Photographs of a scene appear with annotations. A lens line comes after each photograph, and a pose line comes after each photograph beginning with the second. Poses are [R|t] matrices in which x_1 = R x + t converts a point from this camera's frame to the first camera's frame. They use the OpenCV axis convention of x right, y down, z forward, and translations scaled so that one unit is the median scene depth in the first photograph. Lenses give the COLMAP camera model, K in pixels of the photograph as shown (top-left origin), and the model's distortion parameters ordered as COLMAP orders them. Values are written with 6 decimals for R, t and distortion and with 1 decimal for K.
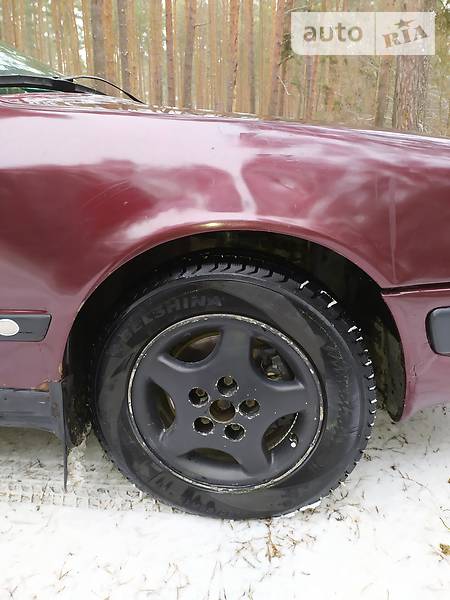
lens RADIAL K [[445.6, 0, 225.0], [0, 445.6, 300.0], [0, 0, 1]] dist [-0.001472, -0.001605]
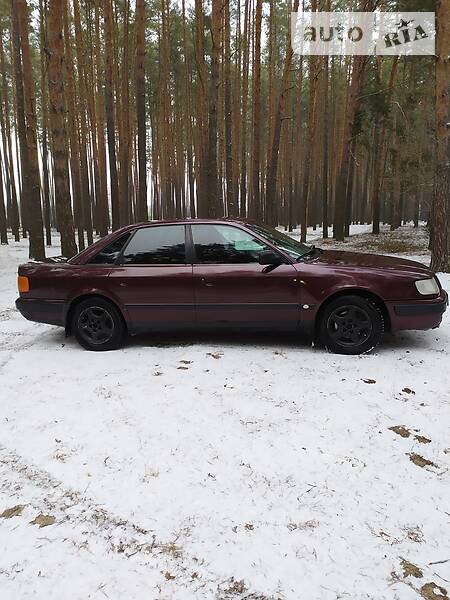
lens RADIAL K [[430.6, 0, 225.0], [0, 430.6, 300.0], [0, 0, 1]] dist [0.071358, 0.000039]
pose [[0.988390, 0.014451, -0.151246, -0.593538], [-0.029386, 0.994852, -0.096987, 0.432578], [0.149066, 0.100306, 0.983727, -3.584625]]
